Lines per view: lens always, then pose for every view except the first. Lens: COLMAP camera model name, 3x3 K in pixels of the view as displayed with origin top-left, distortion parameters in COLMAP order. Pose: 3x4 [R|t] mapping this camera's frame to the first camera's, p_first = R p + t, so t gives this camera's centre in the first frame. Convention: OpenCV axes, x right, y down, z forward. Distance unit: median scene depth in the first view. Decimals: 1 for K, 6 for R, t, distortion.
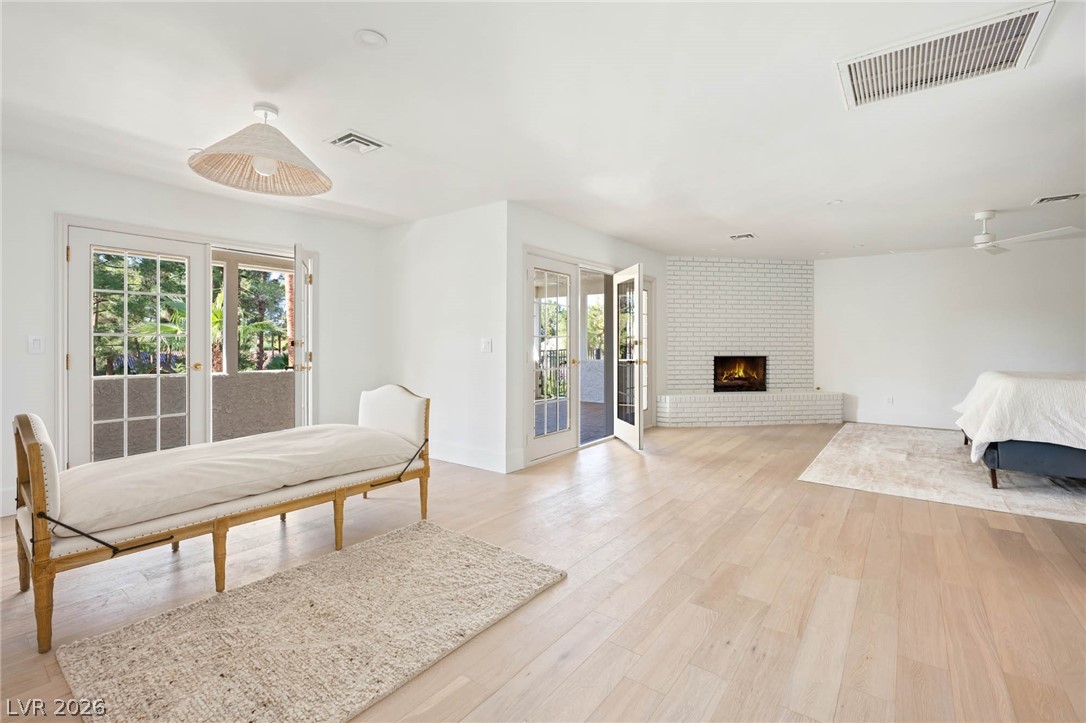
lens RADIAL K [[478.2, 0, 544.1], [0, 478.2, 344.2], [0, 0, 1]] dist [-0.025204, 0.000016]
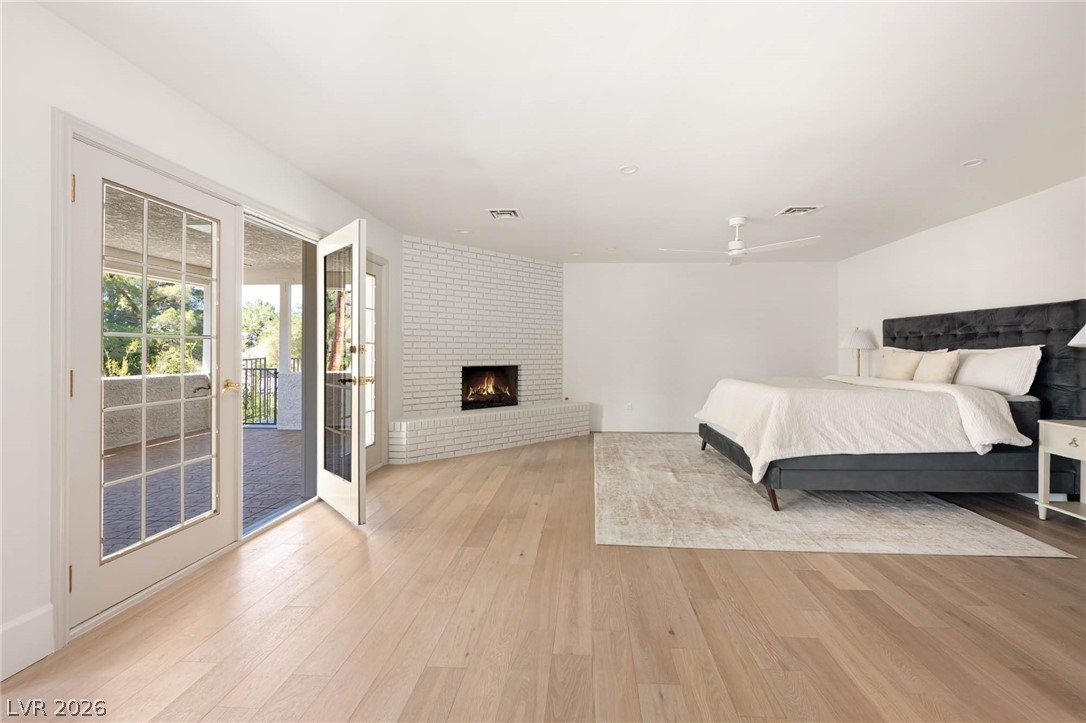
lens RADIAL K [[423.7, 0, 547.7], [0, 423.7, 350.0], [0, 0, 1]] dist [-0.000737, -0.000101]
pose [[0.830580, 0.003751, 0.556887, 0.085149], [-0.001758, 0.999990, -0.004114, -0.000711], [-0.556897, 0.002438, 0.830578, 0.360891]]
